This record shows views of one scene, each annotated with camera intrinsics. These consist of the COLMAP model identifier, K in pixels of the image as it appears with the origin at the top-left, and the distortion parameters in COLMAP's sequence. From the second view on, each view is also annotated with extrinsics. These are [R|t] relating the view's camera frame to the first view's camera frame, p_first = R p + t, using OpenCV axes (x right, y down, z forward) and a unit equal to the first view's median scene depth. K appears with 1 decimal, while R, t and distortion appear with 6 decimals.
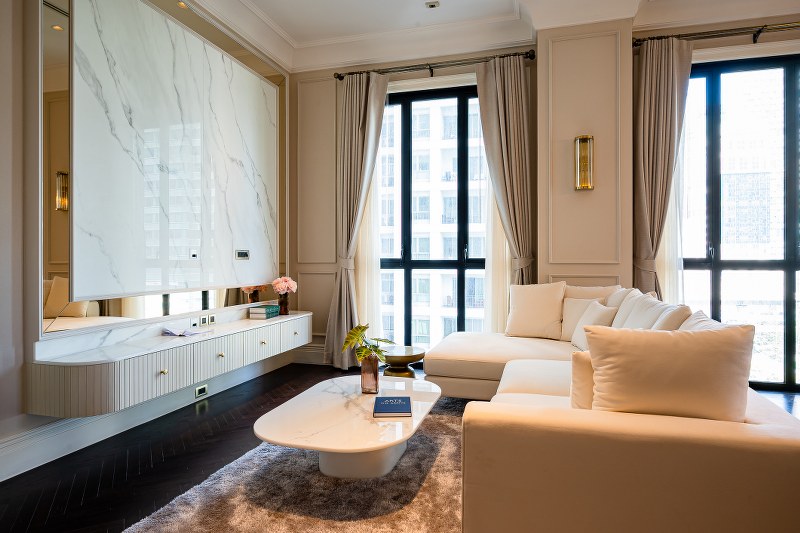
lens RADIAL K [[472.8, 0, 400.0], [0, 472.8, 266.5], [0, 0, 1]] dist [-0.006623, -0.000426]
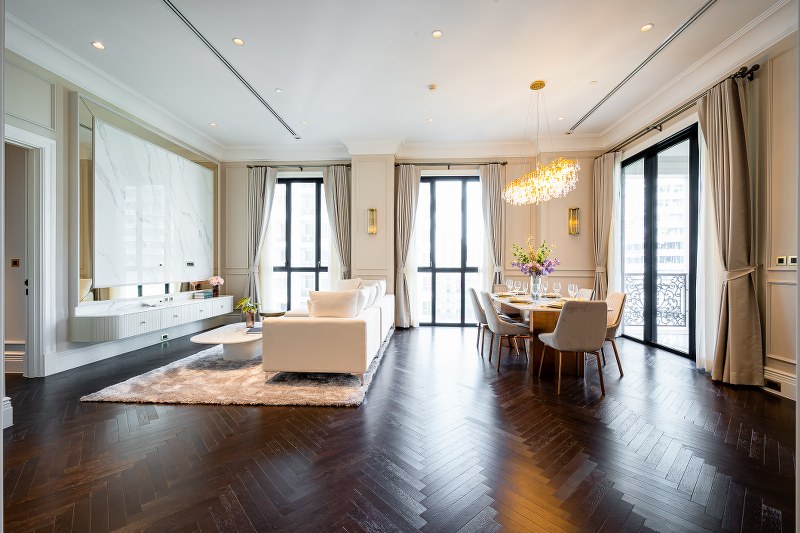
lens RADIAL K [[335.9, 0, 400.5], [0, 335.9, 270.0], [0, 0, 1]] dist [0.001532, 0.000178]
pose [[0.976600, 0.001653, 0.215057, 0.176172], [-0.001554, 0.999999, -0.000625, -0.002537], [-0.215058, 0.000276, 0.976601, -0.432339]]
